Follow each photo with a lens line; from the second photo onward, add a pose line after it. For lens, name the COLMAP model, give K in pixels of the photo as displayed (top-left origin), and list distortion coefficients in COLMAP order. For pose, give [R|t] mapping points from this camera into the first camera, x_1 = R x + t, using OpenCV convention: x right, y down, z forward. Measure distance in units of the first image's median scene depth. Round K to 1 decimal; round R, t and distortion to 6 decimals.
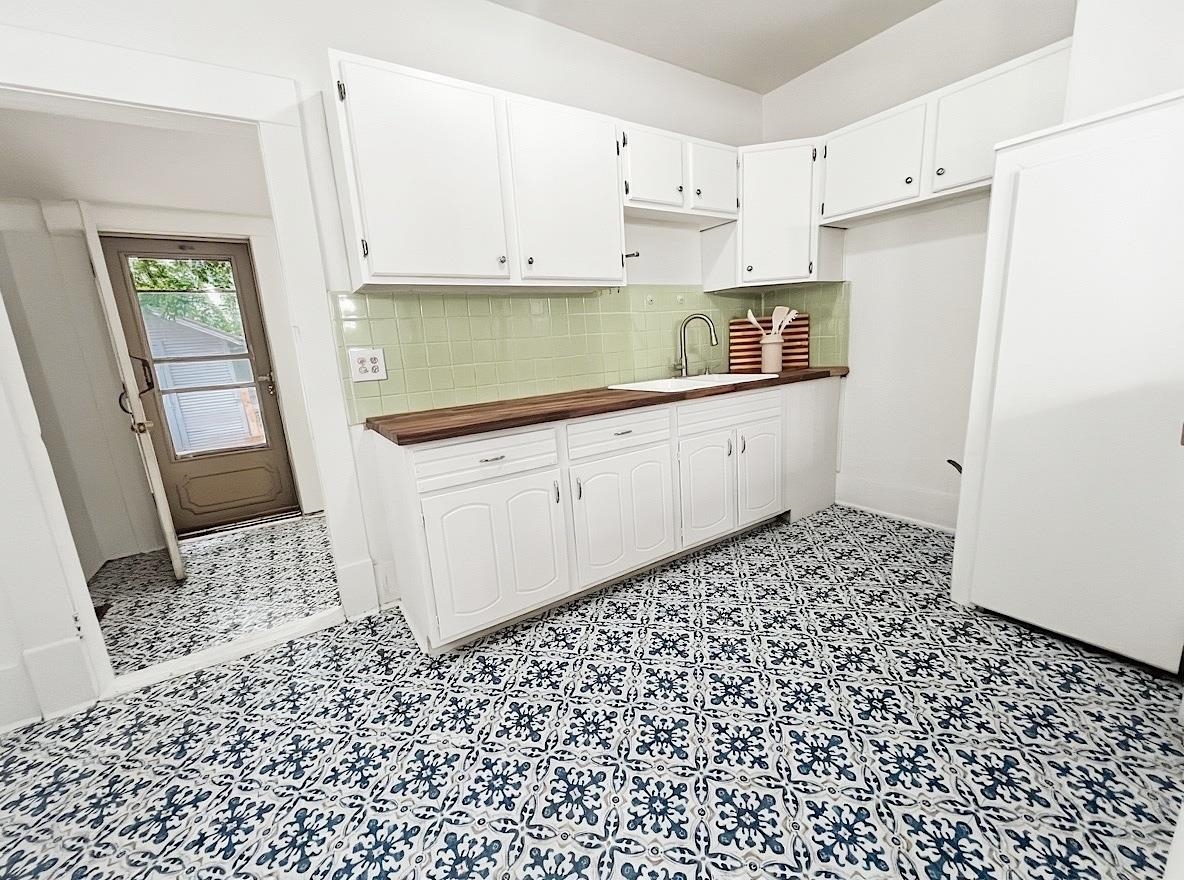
lens RADIAL K [[477.8, 0, 592.0], [0, 477.8, 438.6], [0, 0, 1]] dist [-0.001947, -0.000176]
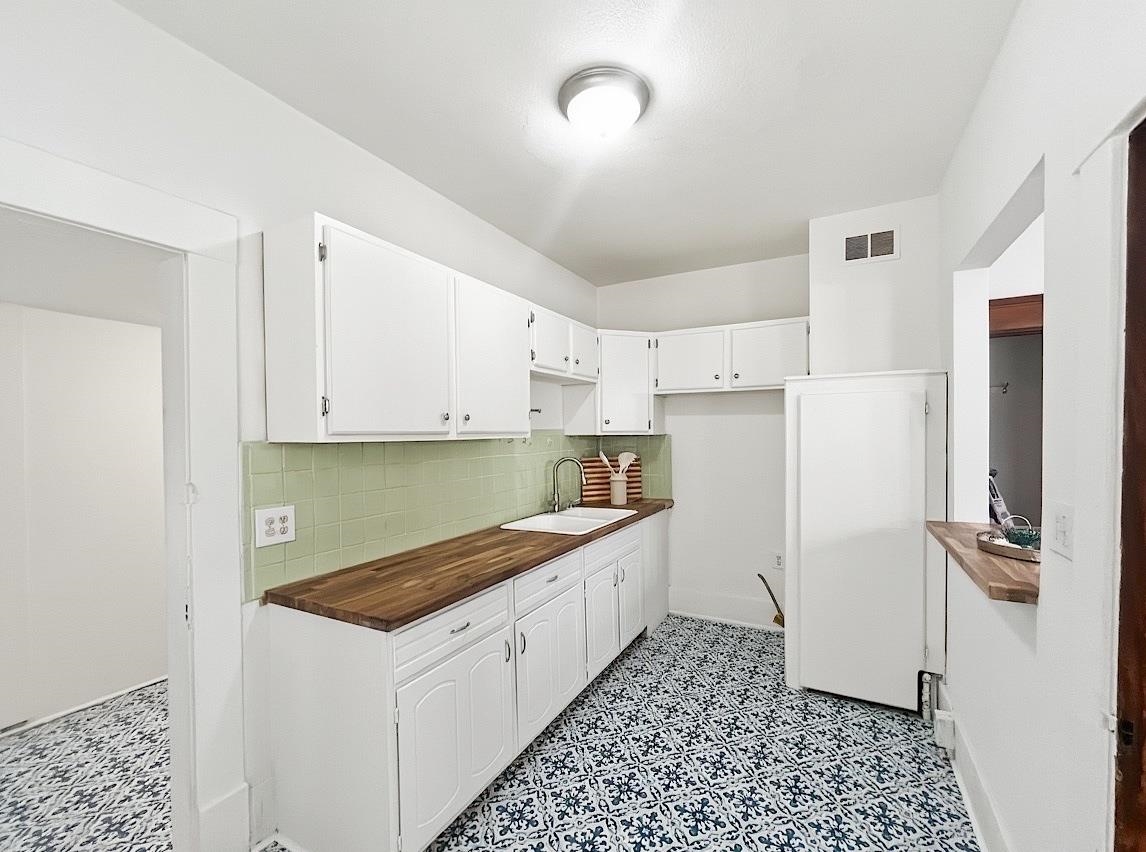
lens RADIAL K [[477.3, 0, 588.1], [0, 477.3, 438.2], [0, 0, 1]] dist [-0.000752, 0.000362]
pose [[0.875502, 0.045049, 0.481111, -0.297358], [0.056157, 0.979413, -0.193899, -0.082813], [-0.479941, 0.196776, 0.854948, -0.008090]]
